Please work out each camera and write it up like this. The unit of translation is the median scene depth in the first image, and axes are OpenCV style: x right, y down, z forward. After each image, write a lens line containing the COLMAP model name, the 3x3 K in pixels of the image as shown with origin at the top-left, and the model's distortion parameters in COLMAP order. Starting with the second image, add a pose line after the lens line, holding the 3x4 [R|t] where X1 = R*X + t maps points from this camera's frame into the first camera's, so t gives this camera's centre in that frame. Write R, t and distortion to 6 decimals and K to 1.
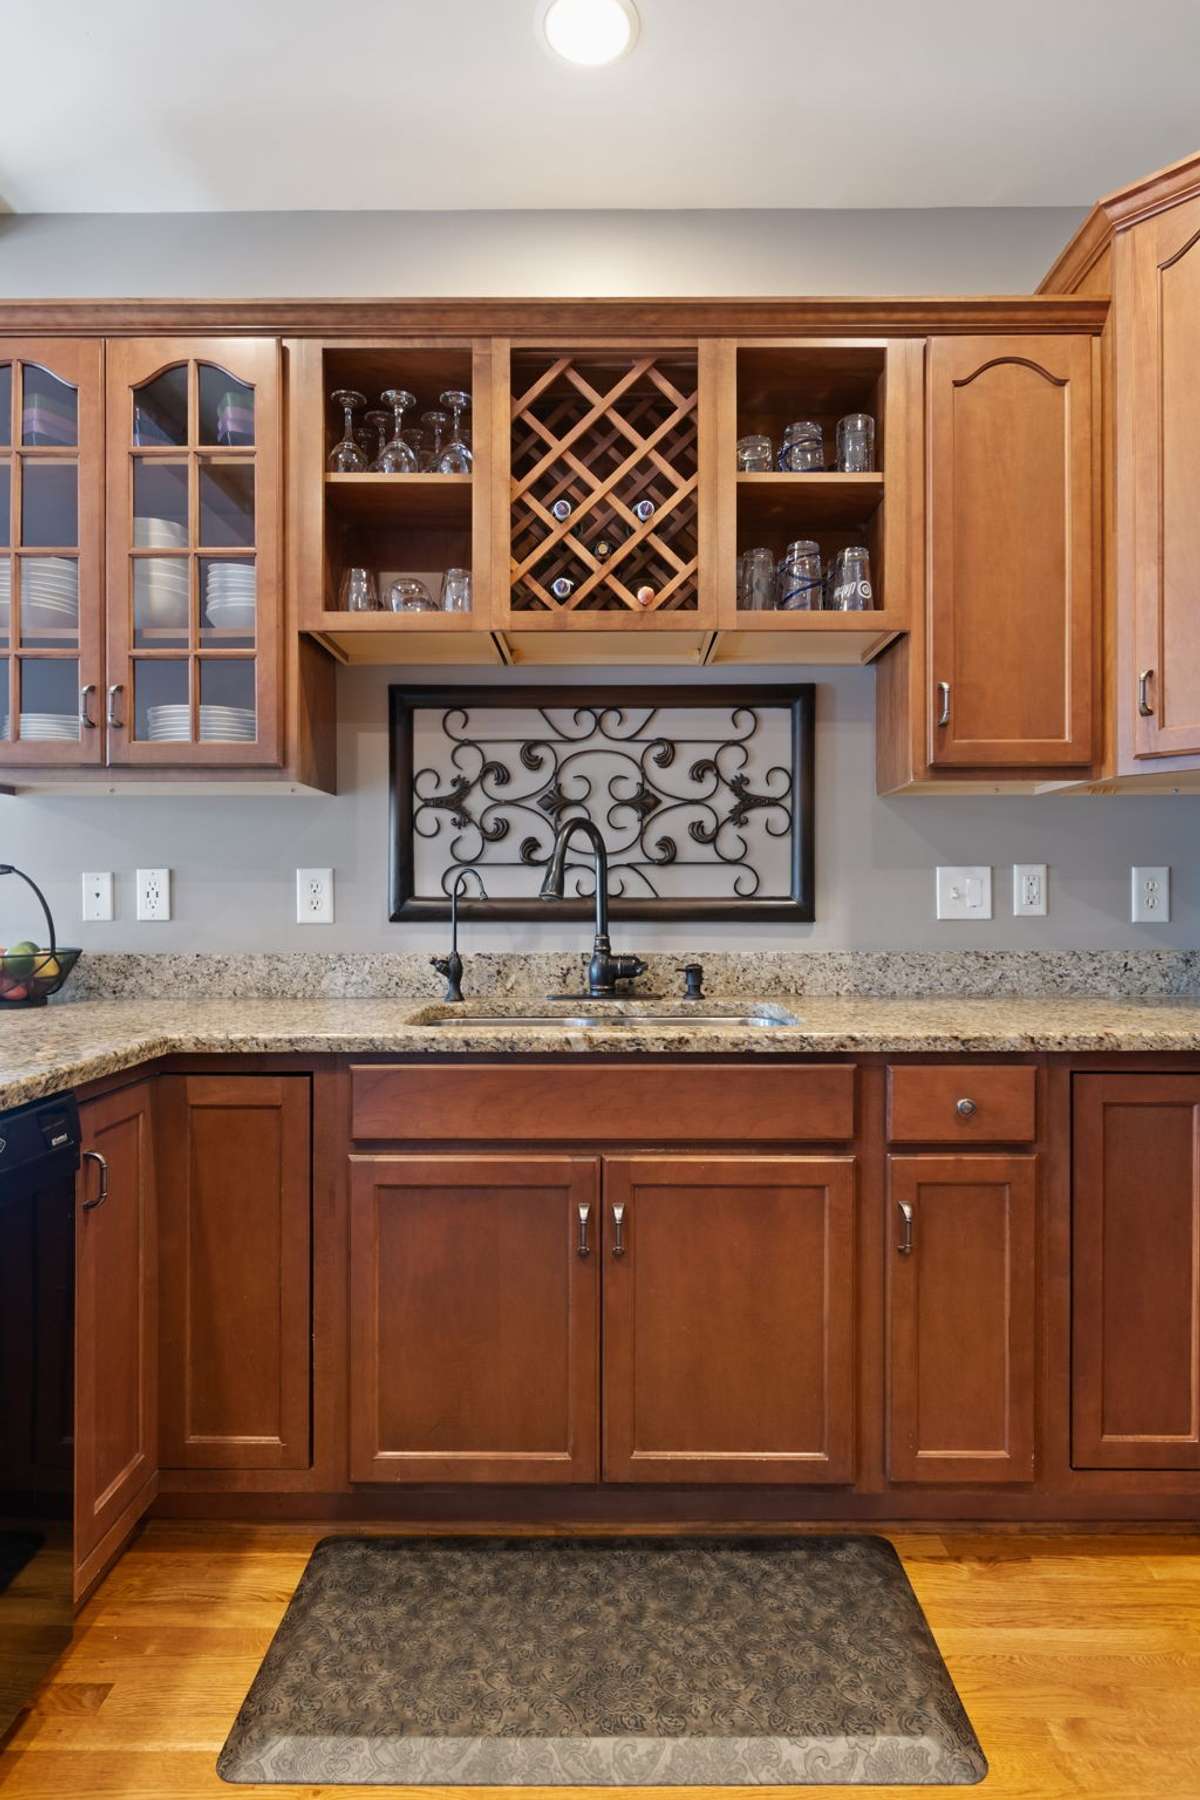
lens RADIAL K [[1013.8, 0, 590.2], [0, 1013.8, 896.3], [0, 0, 1]] dist [0.003625, -0.002428]
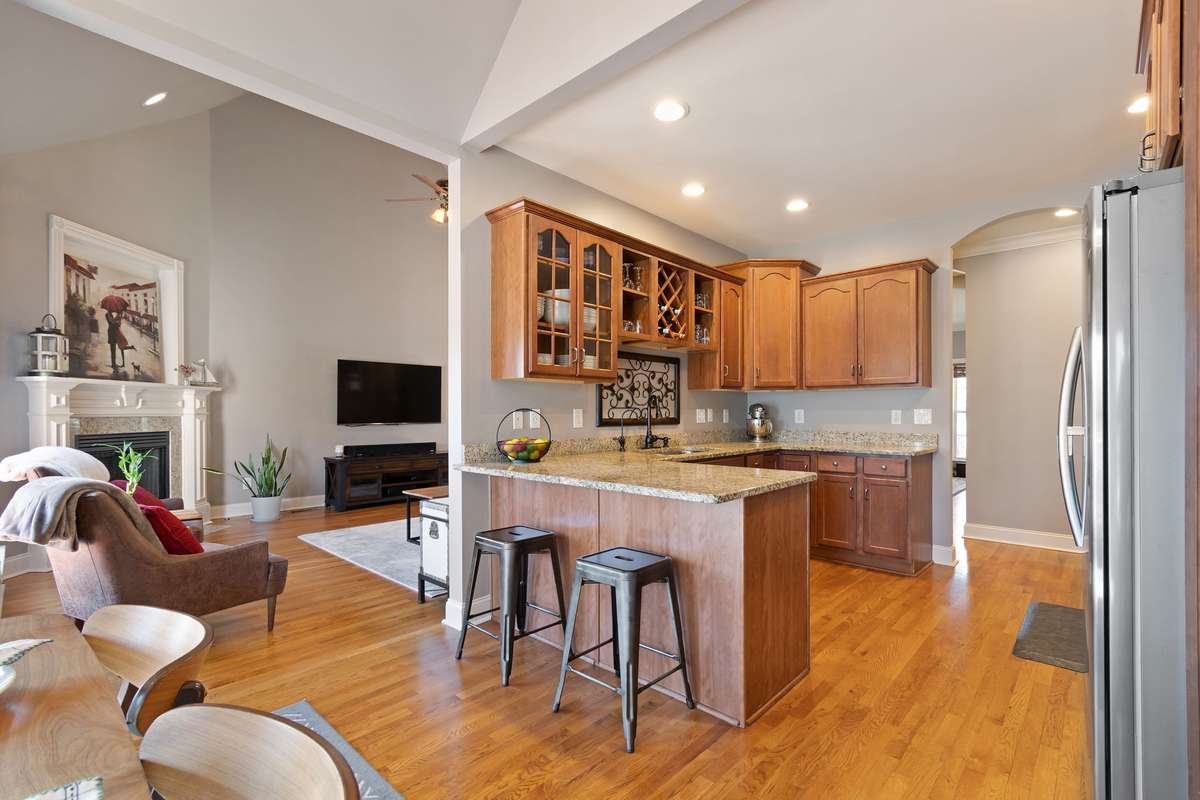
lens RADIAL K [[542.1, 0, 599.3], [0, 542.1, 409.2], [0, 0, 1]] dist [-0.002269, -0.000178]
pose [[0.674585, 0.001706, 0.738195, -1.394107], [0.000041, 0.999997, -0.002348, -0.023738], [-0.738197, 0.001614, 0.674583, -0.089027]]
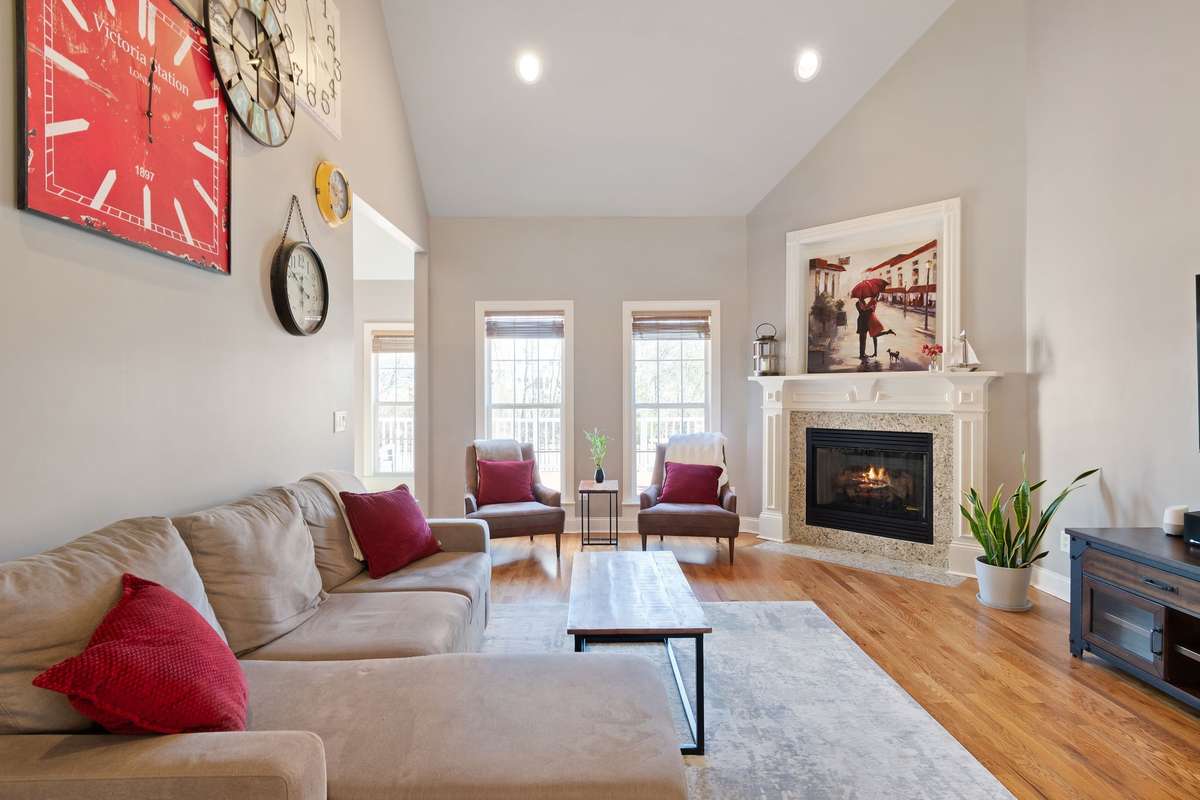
lens RADIAL K [[637.0, 0, 605.5], [0, 637.0, 402.6], [0, 0, 1]] dist [-0.003177, 0.003981]
pose [[-0.005510, 0.011521, -0.999918, 1.280034], [-0.001038, 0.999933, 0.011527, -0.059067], [0.999984, 0.001101, -0.005497, 1.890272]]
